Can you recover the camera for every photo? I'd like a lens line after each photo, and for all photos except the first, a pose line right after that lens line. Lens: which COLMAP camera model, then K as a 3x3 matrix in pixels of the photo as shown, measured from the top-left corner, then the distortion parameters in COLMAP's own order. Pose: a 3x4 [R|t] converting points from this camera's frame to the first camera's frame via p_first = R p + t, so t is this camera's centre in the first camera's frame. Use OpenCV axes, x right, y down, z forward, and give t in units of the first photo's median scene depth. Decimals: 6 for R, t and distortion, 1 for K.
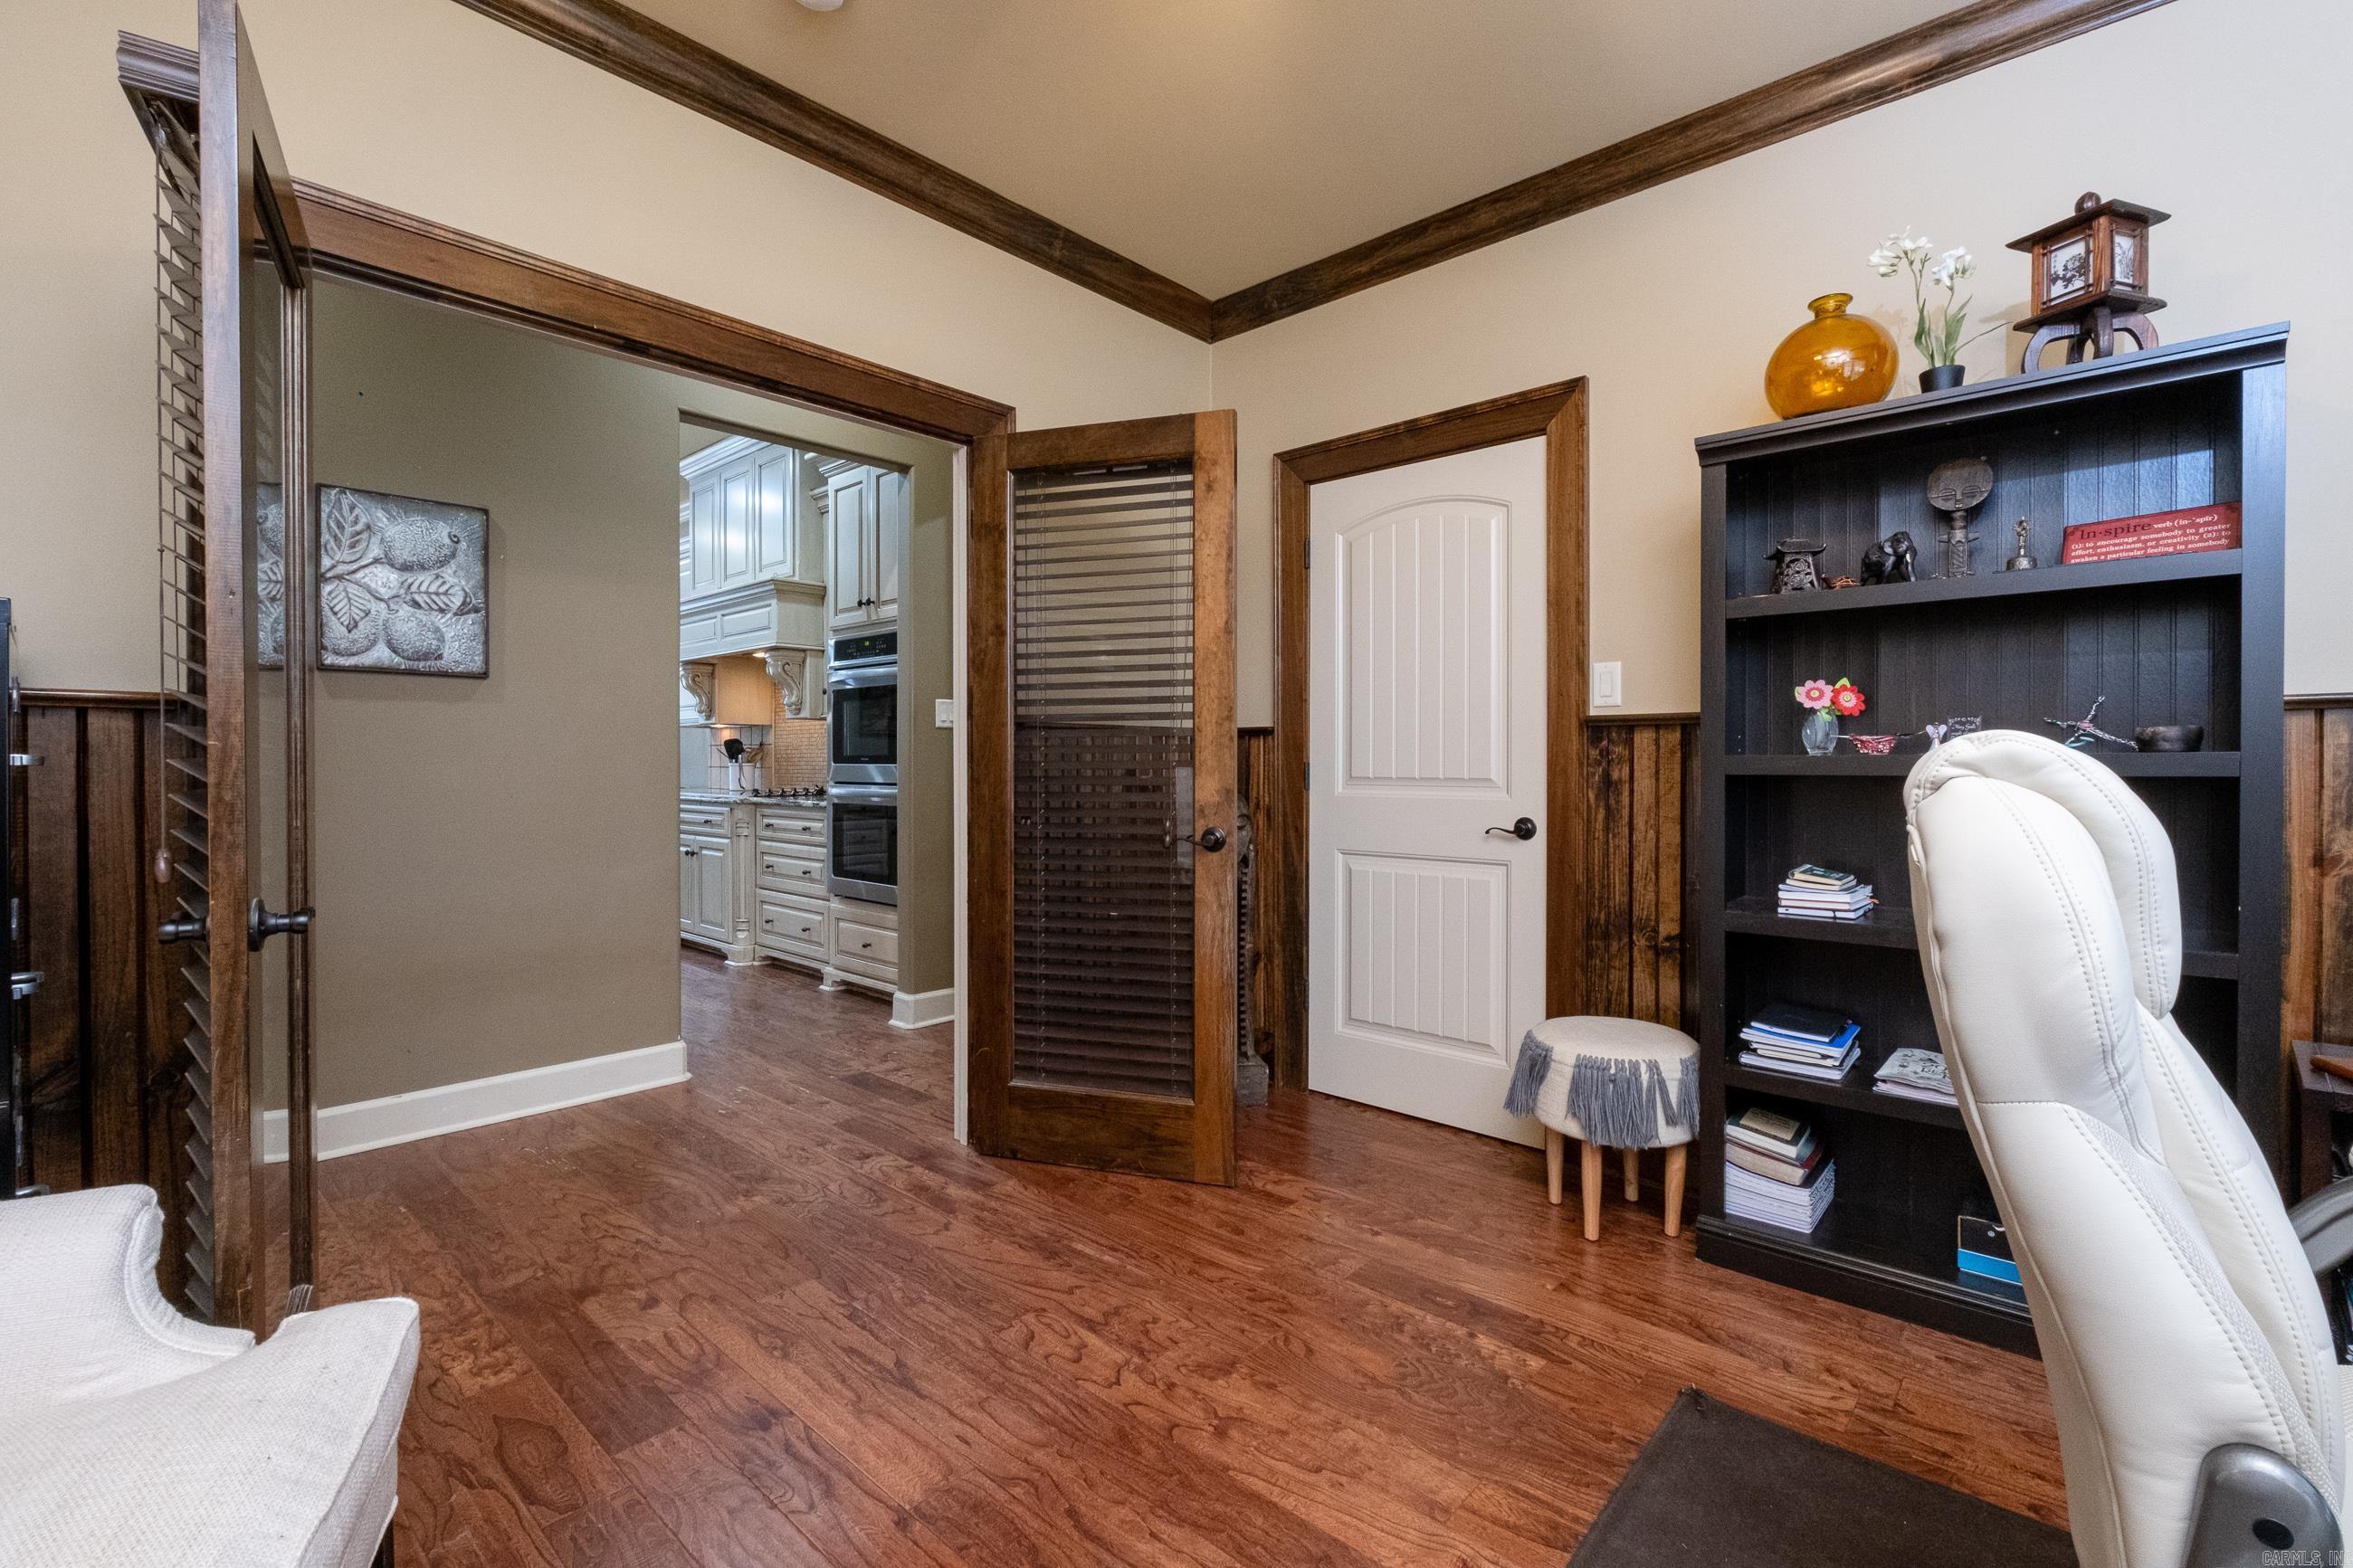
lens RADIAL K [[1044.4, 0, 1177.4], [0, 1044.4, 778.4], [0, 0, 1]] dist [-0.003702, -0.000601]
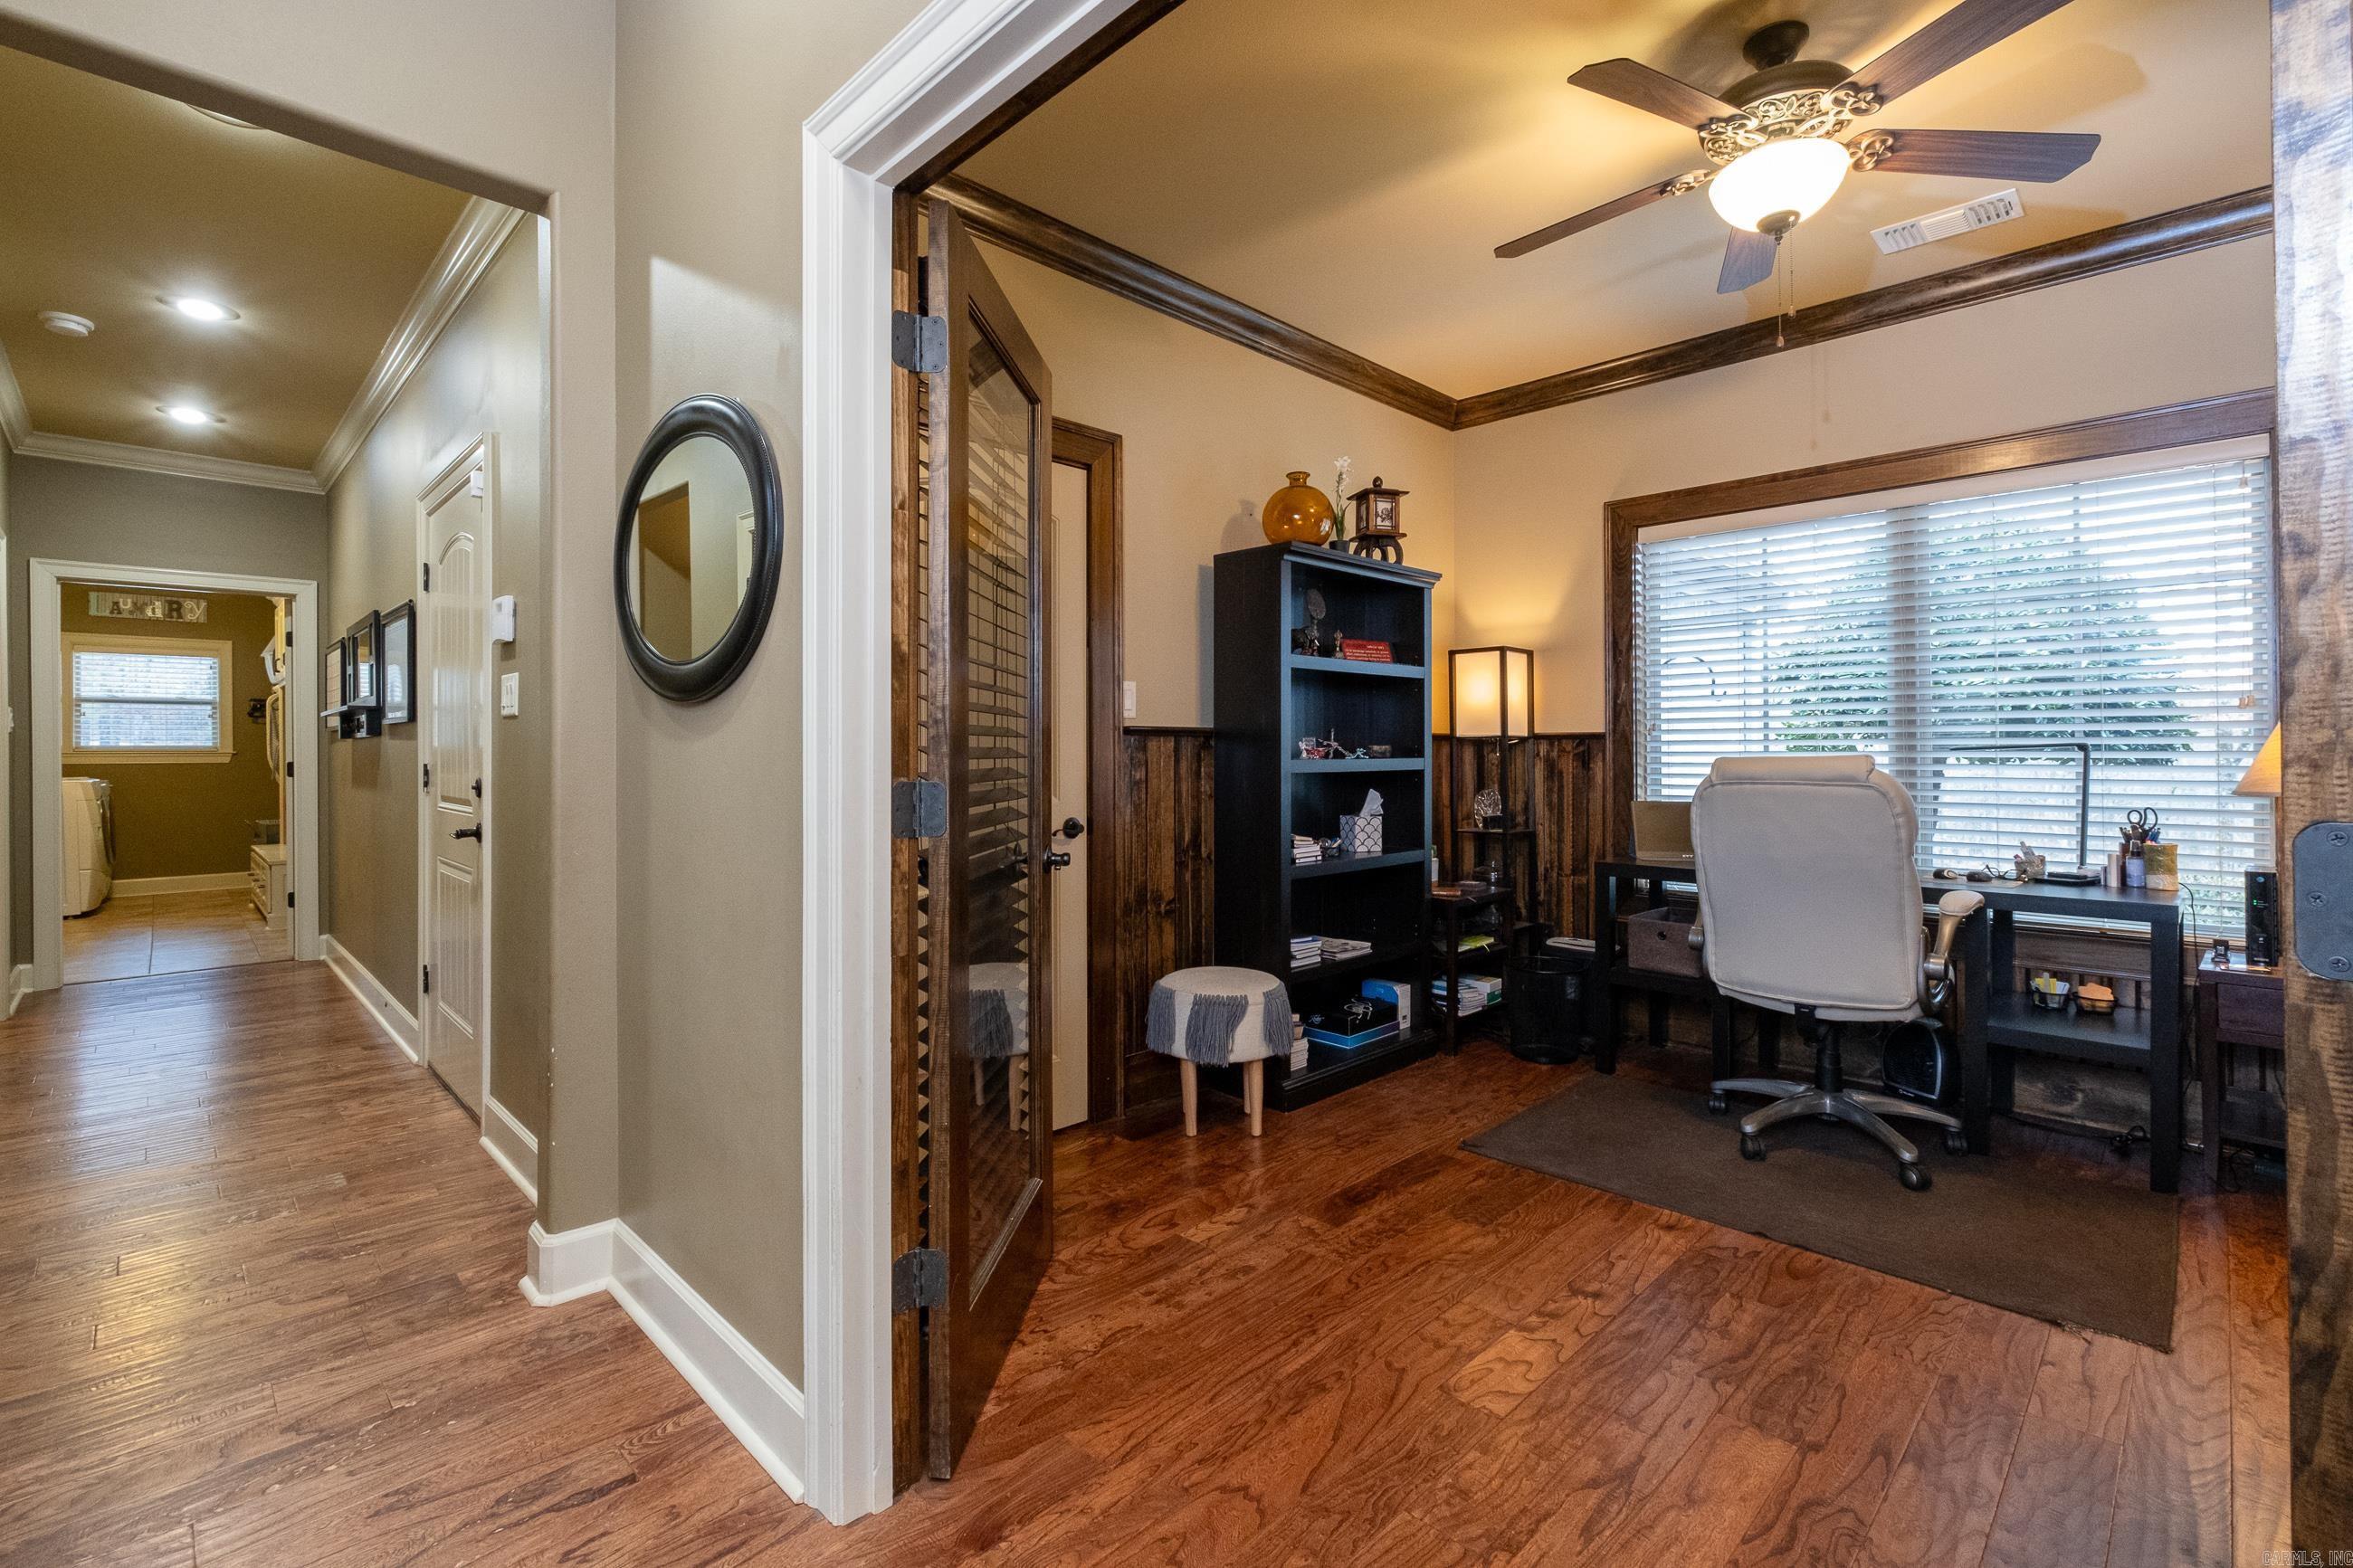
lens RADIAL K [[1046.2, 0, 1177.9], [0, 1046.2, 752.0], [0, 0, 1]] dist [-0.010096, -0.000039]
pose [[0.044268, 0.001459, 0.999019, -0.846454], [0.017018, 0.999853, -0.002214, -0.029603], [-0.998875, 0.017099, 0.044237, 0.969430]]
